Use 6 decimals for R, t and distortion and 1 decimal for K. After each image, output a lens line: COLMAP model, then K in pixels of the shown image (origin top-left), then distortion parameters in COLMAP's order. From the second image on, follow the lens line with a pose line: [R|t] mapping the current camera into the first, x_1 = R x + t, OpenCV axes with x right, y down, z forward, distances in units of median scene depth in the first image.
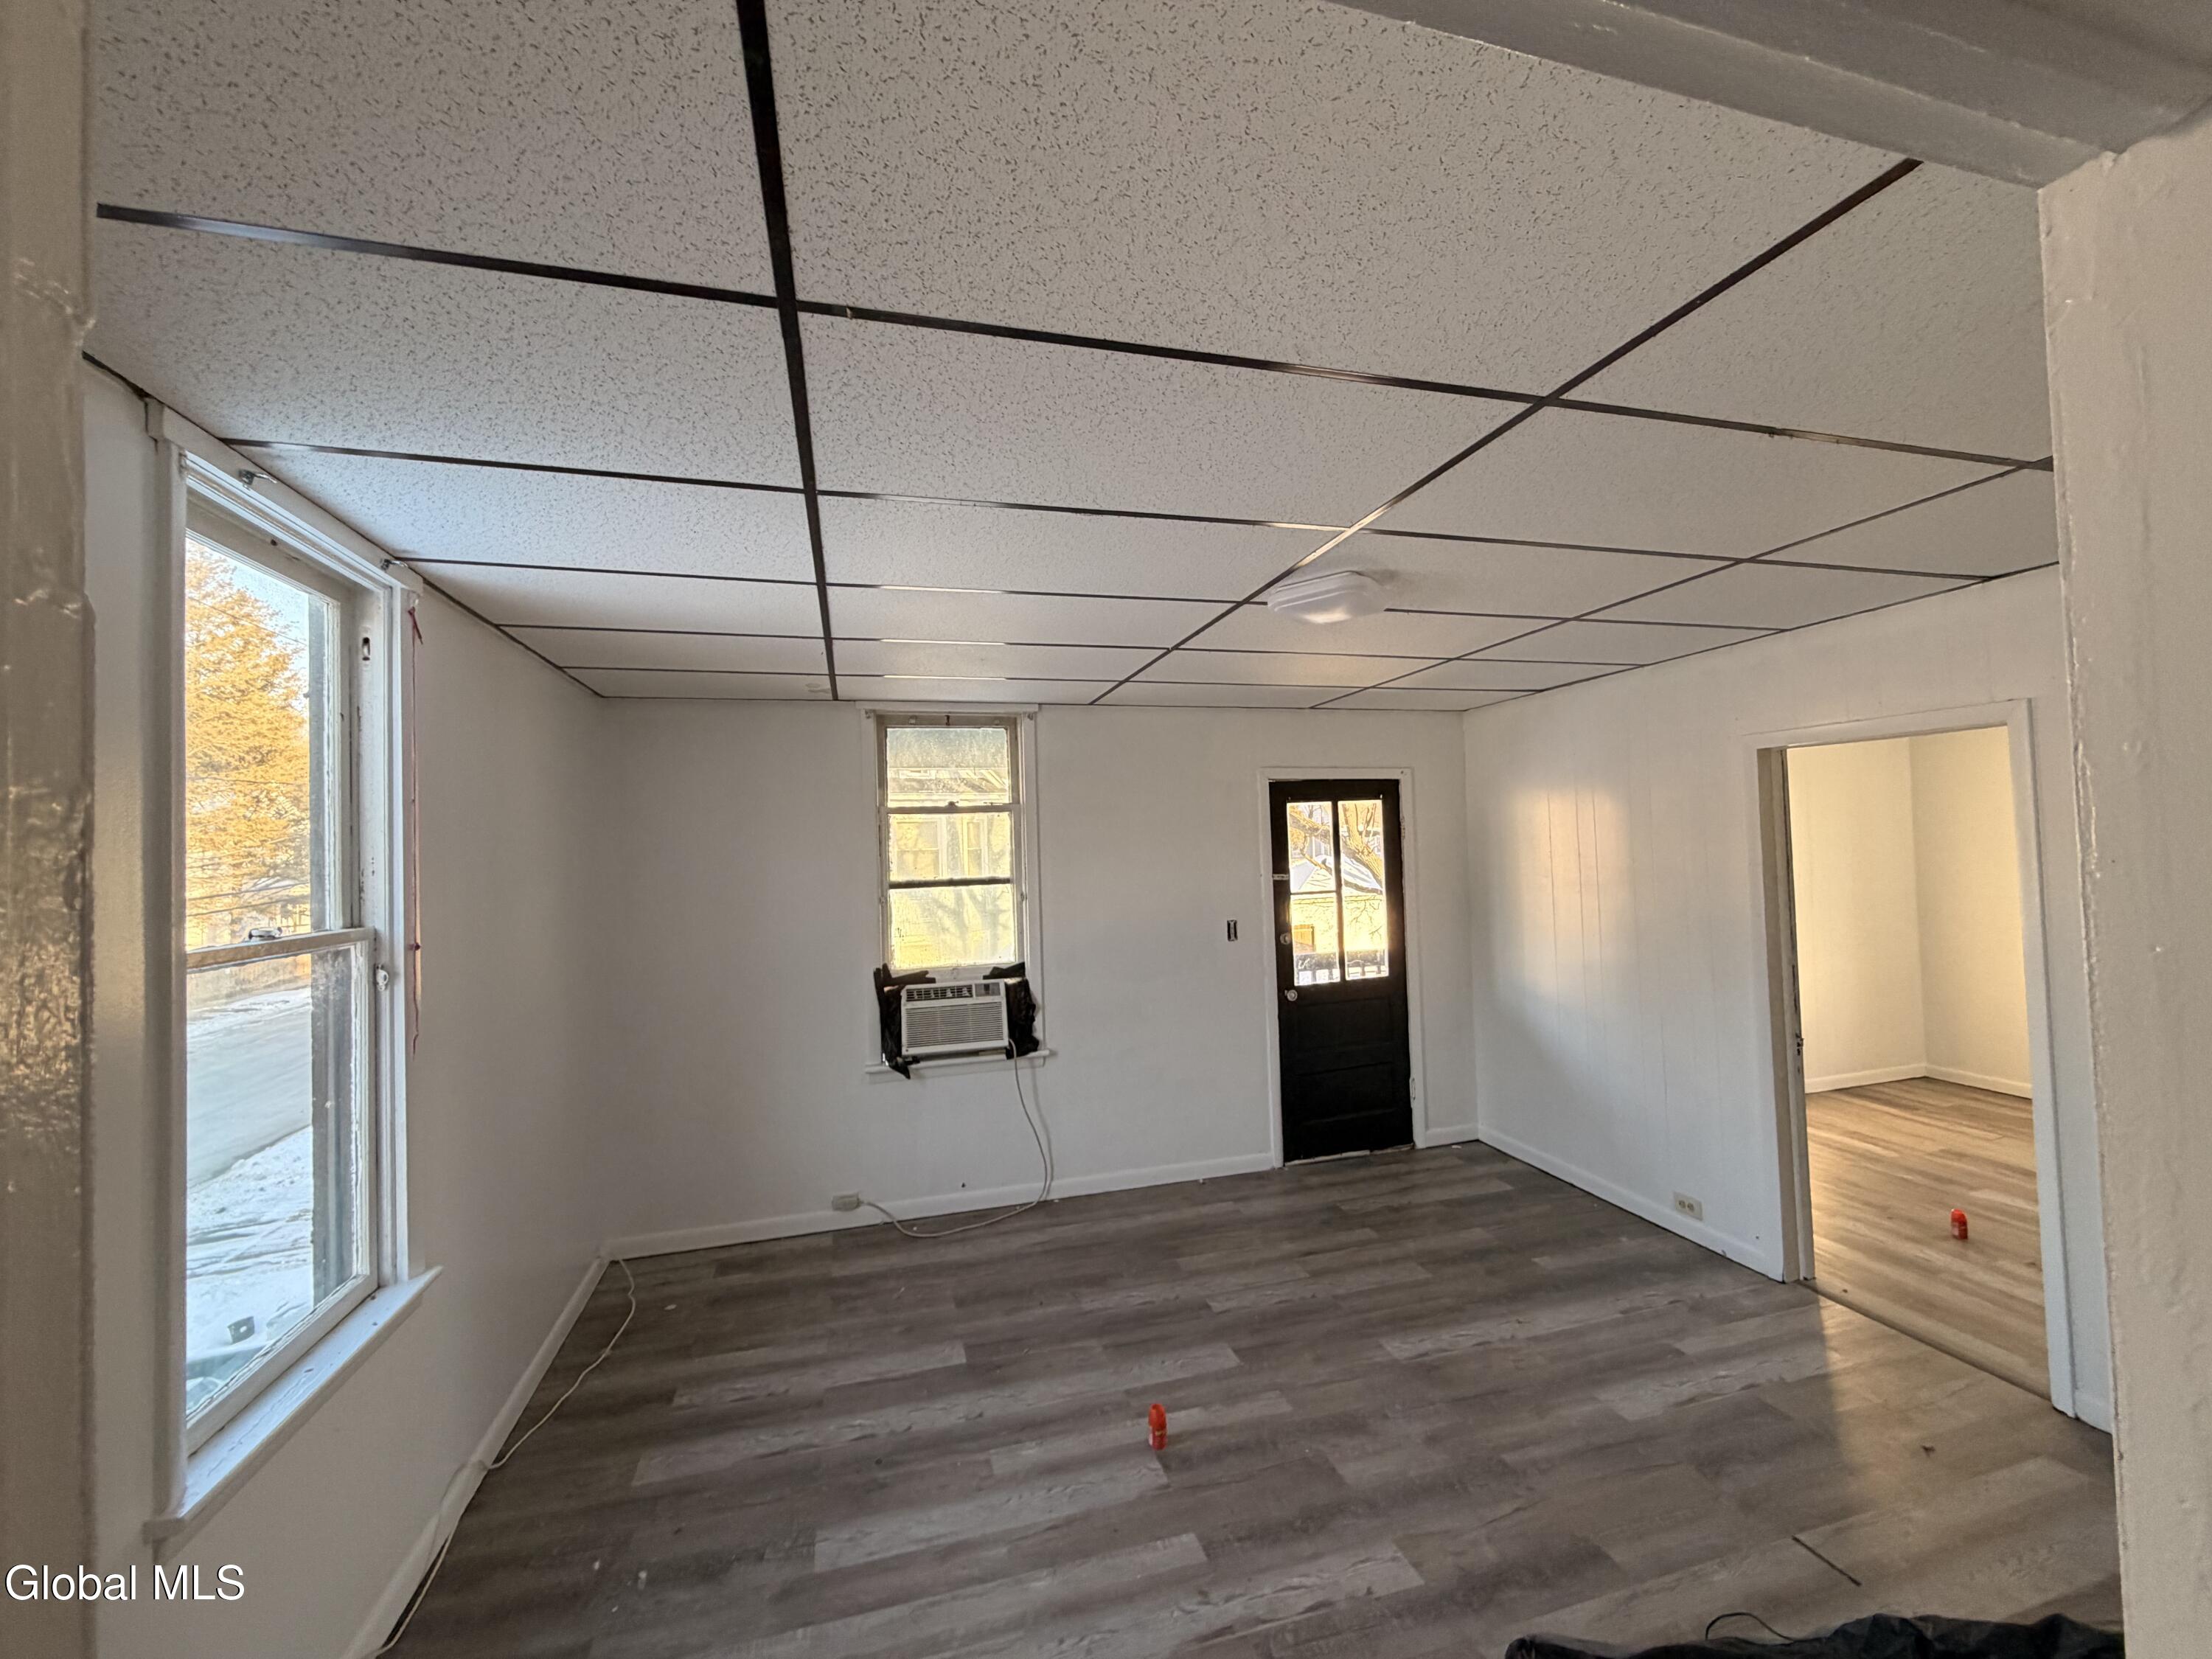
lens RADIAL K [[881.0, 0, 1098.4], [0, 881.0, 822.6], [0, 0, 1]] dist [-0.002652, 0.000329]
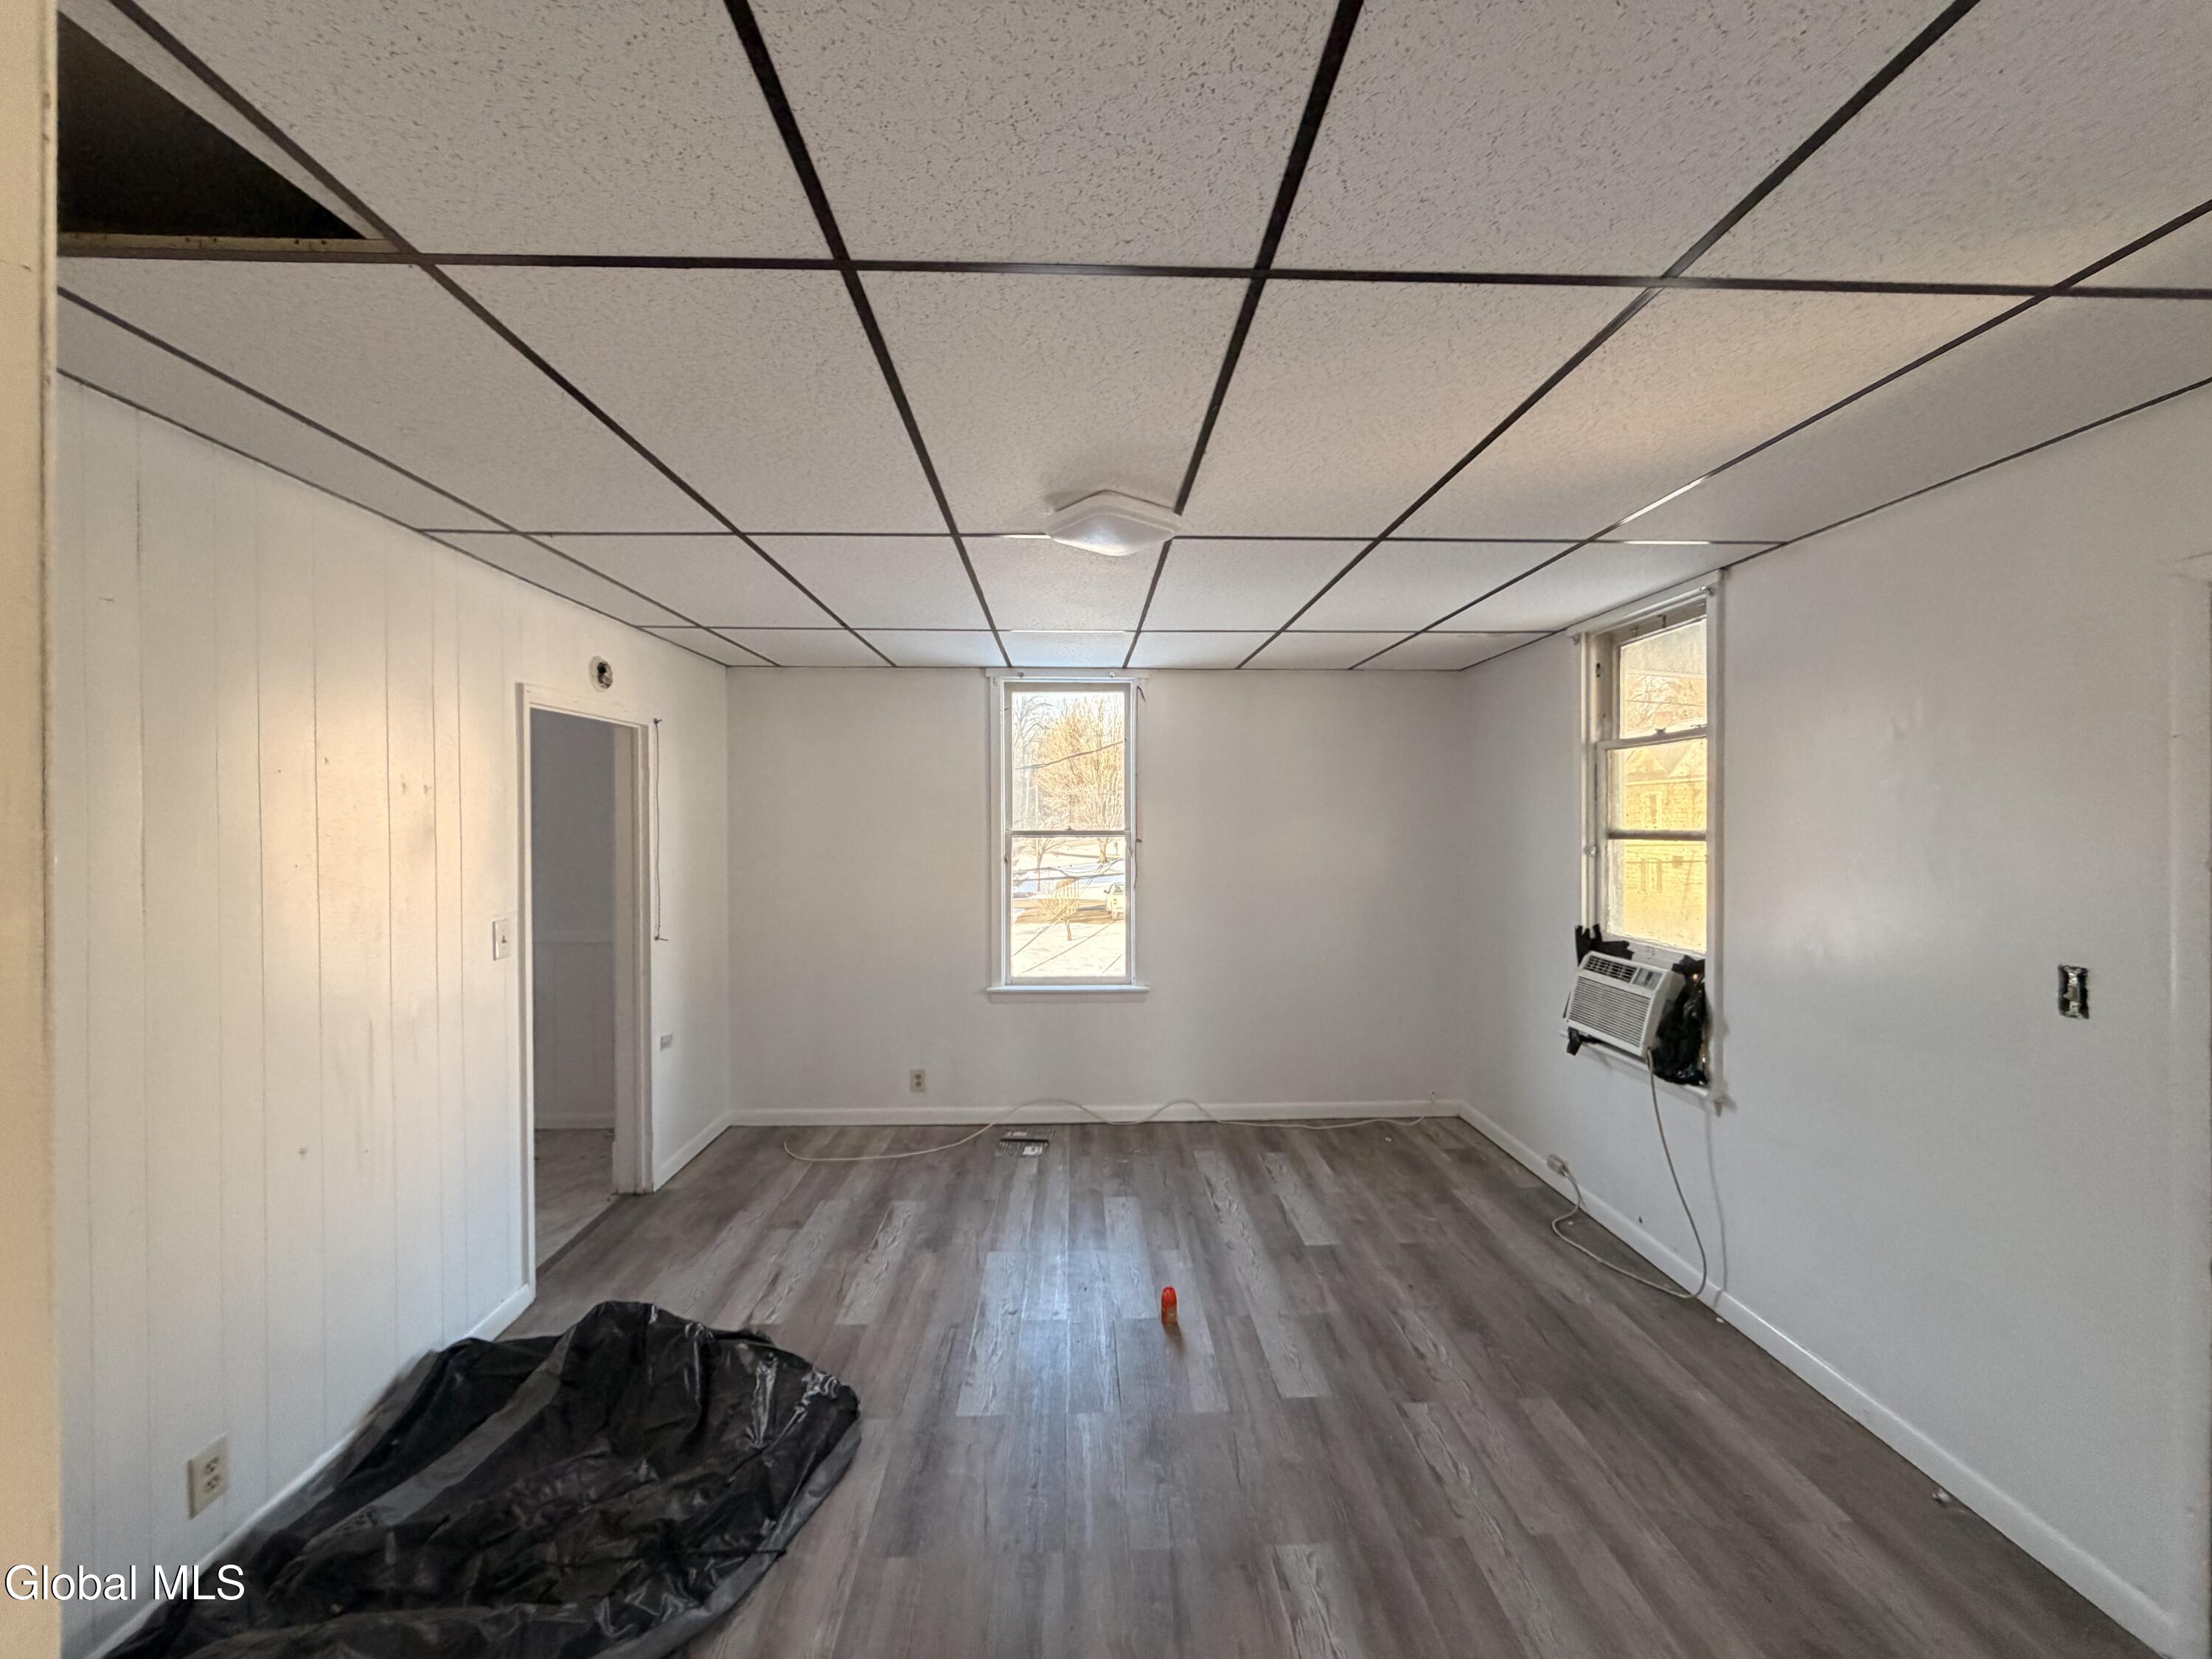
lens RADIAL K [[881.0, 0, 1104.4], [0, 881.0, 834.5], [0, 0, 1]] dist [-0.002652, 0.000329]
pose [[-0.234850, 0.048666, -0.970813, 0.841673], [0.040918, 0.998356, 0.040149, 0.020930], [0.971170, -0.030295, -0.236455, 0.873549]]
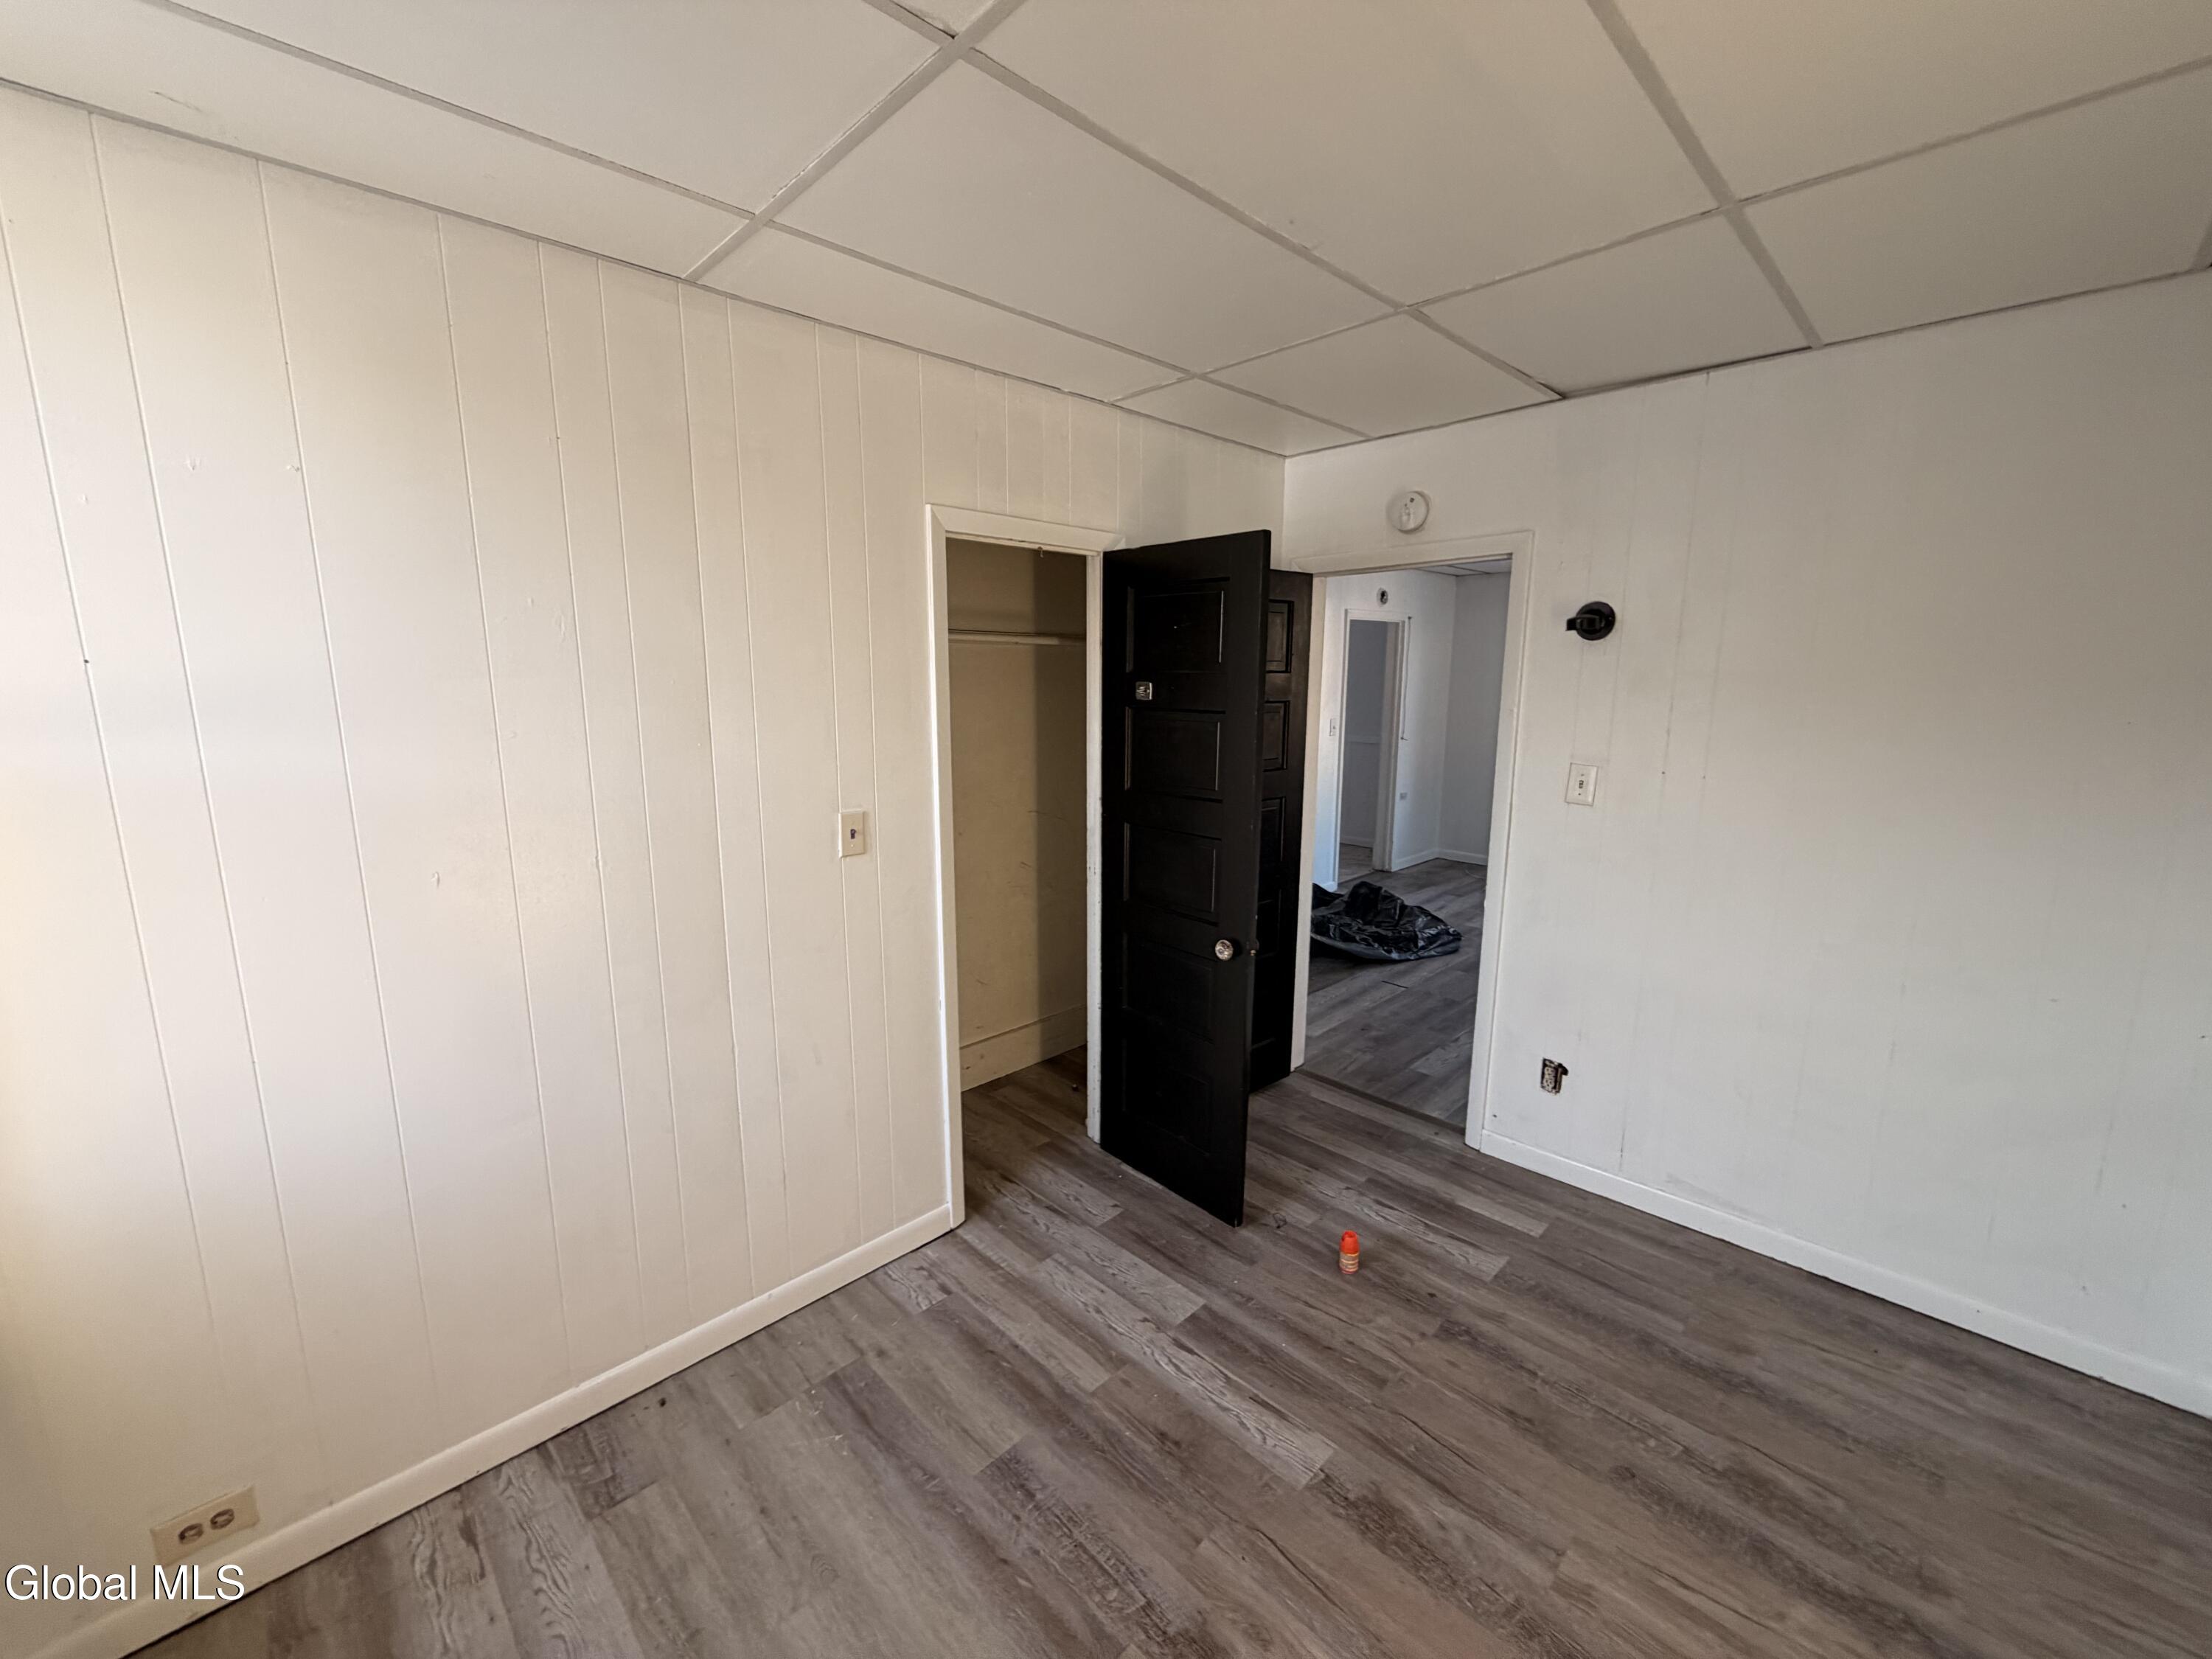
lens RADIAL K [[881.0, 0, 1101.6], [0, 881.0, 831.9], [0, 0, 1]] dist [-0.002652, 0.000329]
pose [[-0.875785, 0.117899, -0.468082, 1.343990], [0.046069, 0.985702, 0.162081, 0.022557], [0.480498, 0.120384, -0.868694, 1.374365]]
